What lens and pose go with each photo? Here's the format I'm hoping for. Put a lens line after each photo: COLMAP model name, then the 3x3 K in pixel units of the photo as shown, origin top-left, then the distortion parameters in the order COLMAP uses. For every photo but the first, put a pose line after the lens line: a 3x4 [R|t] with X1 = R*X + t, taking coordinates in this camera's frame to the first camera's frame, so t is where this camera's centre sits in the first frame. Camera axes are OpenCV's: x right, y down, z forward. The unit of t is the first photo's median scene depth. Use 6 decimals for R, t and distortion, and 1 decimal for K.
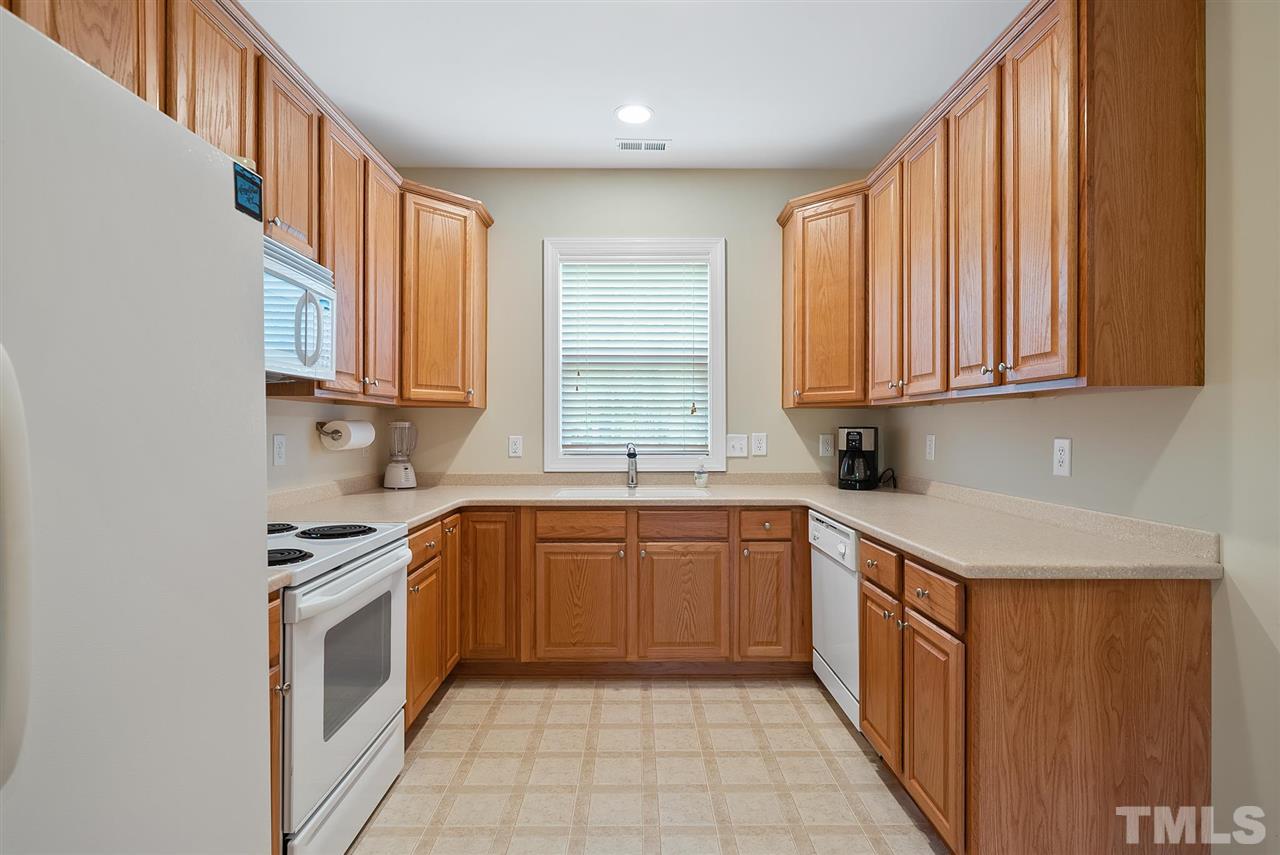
lens RADIAL K [[610.4, 0, 639.4], [0, 610.4, 430.6], [0, 0, 1]] dist [0.001031, -0.000606]
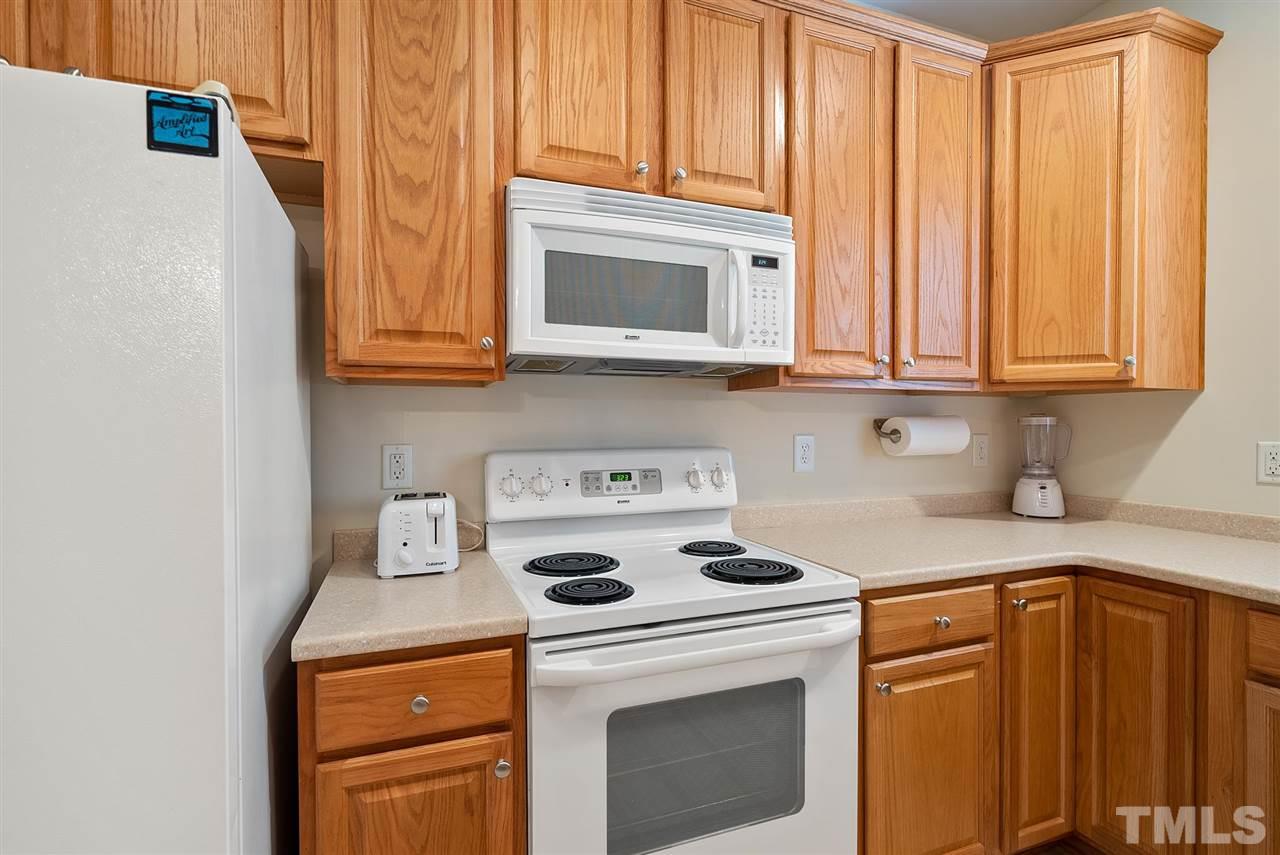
lens RADIAL K [[610.4, 0, 639.4], [0, 610.4, 430.6], [0, 0, 1]] dist [0.001031, -0.000606]
pose [[0.358636, 0.005800, -0.933460, 0.088397], [-0.000470, 0.999982, 0.006032, -0.003661], [0.933477, -0.001725, 0.358632, 0.400037]]
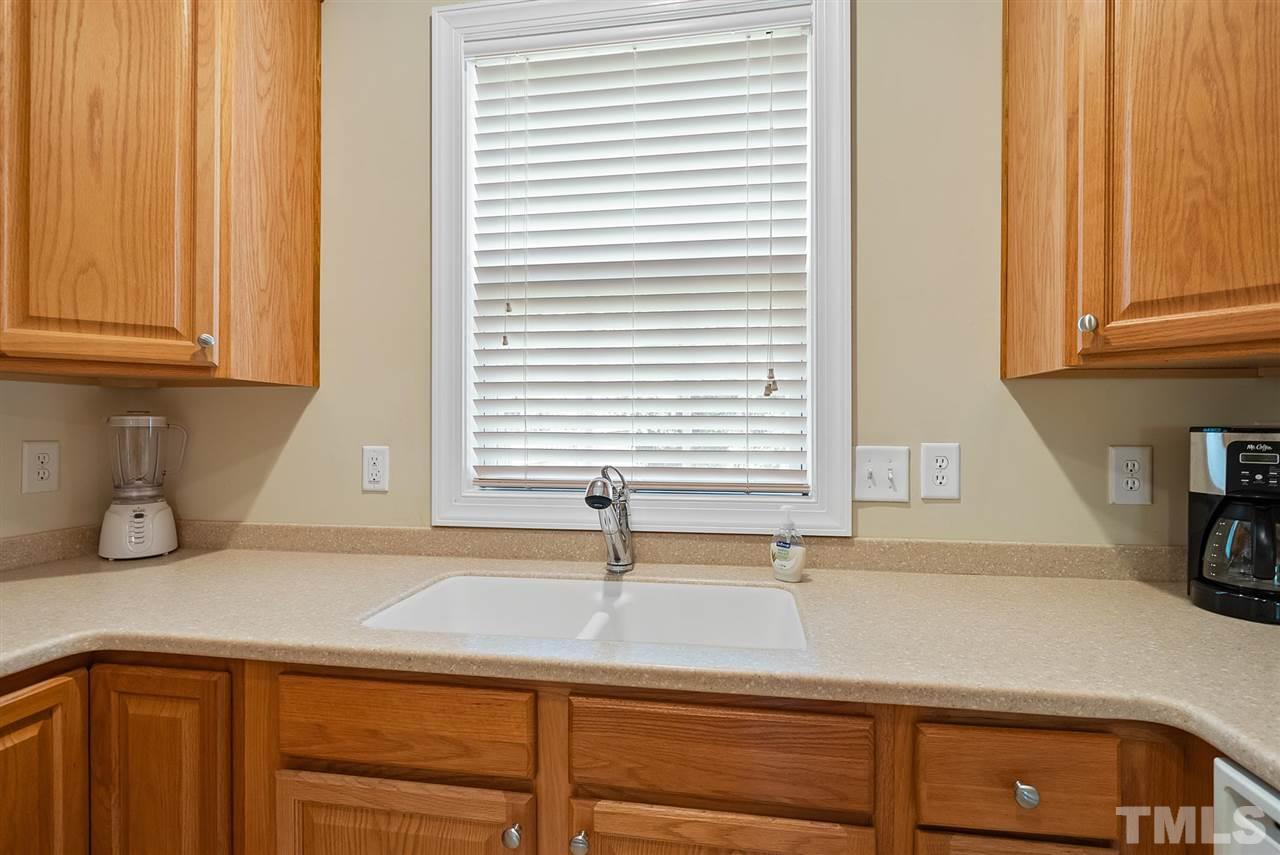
lens RADIAL K [[629.8, 0, 635.1], [0, 629.8, 428.4], [0, 0, 1]] dist [-0.000681, -0.000368]
pose [[0.986525, 0.000962, -0.163605, 0.080356], [-0.001084, 0.999999, -0.000657, -0.005214], [0.163604, 0.000825, 0.986526, 0.661734]]
